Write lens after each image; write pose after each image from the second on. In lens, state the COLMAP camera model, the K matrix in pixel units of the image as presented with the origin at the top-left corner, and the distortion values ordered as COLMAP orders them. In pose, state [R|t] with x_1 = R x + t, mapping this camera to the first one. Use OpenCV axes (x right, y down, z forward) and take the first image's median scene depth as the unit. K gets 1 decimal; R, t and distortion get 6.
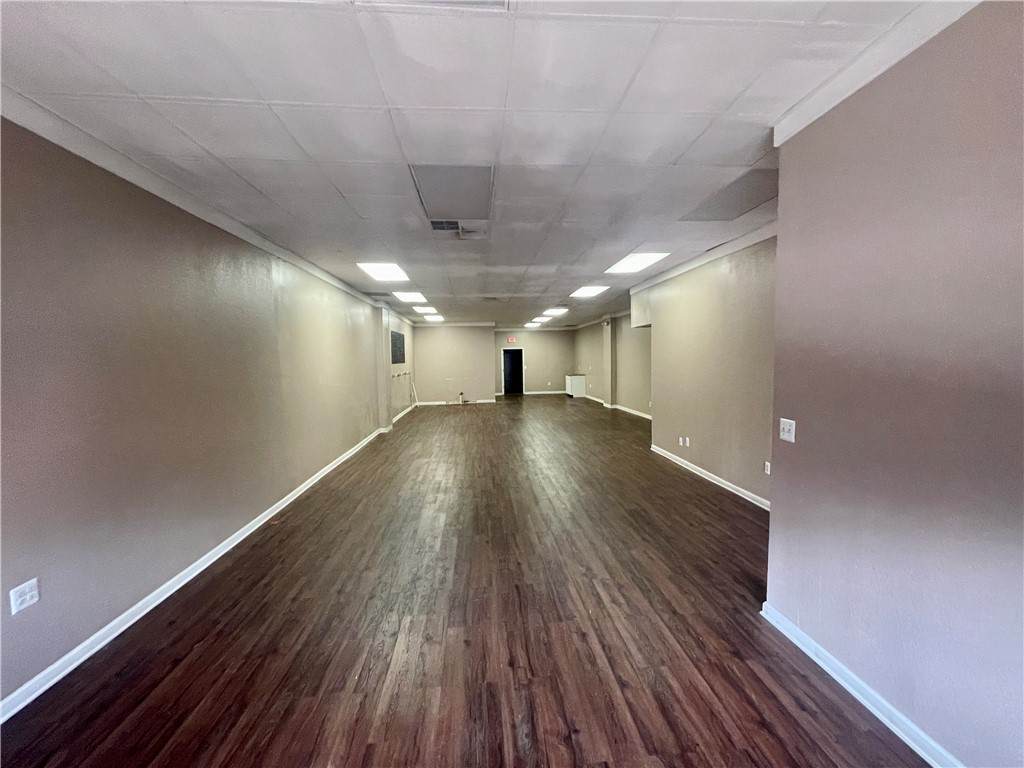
lens RADIAL K [[415.1, 0, 511.4], [0, 415.1, 385.1], [0, 0, 1]] dist [-0.010304, -0.000072]
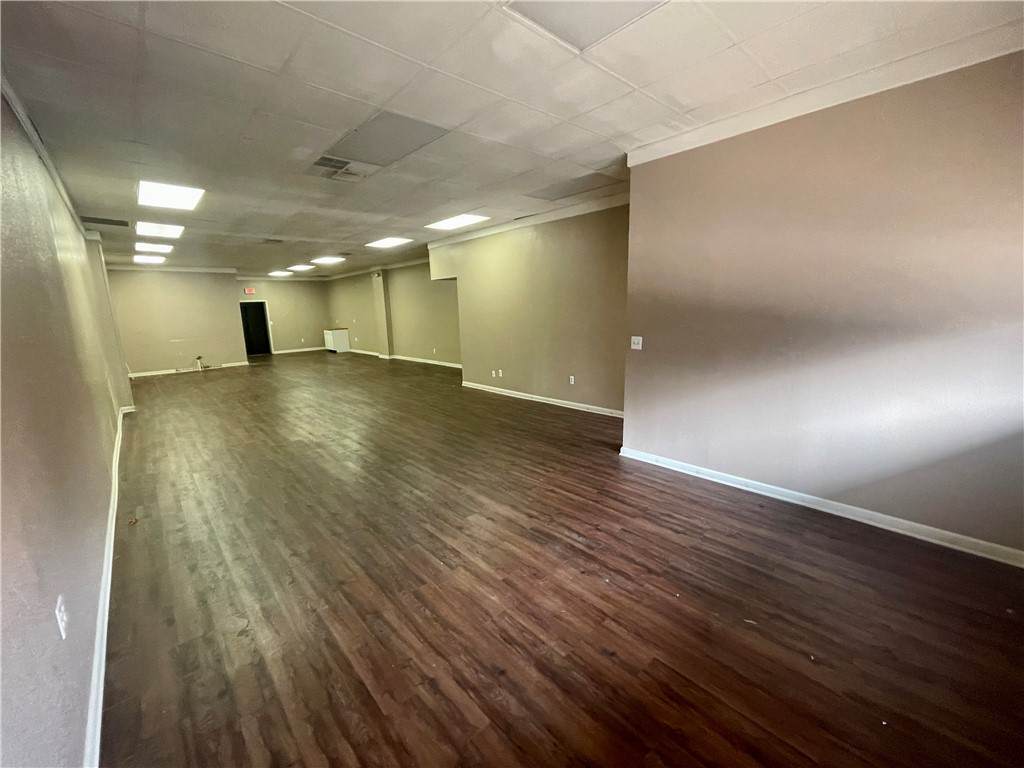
lens RADIAL K [[415.1, 0, 510.2], [0, 415.1, 384.6], [0, 0, 1]] dist [-0.010304, -0.000072]
pose [[0.790118, -0.120192, 0.601055, -0.376042], [0.055643, 0.990602, 0.124943, 0.017587], [-0.610424, -0.065275, 0.789381, -0.024605]]
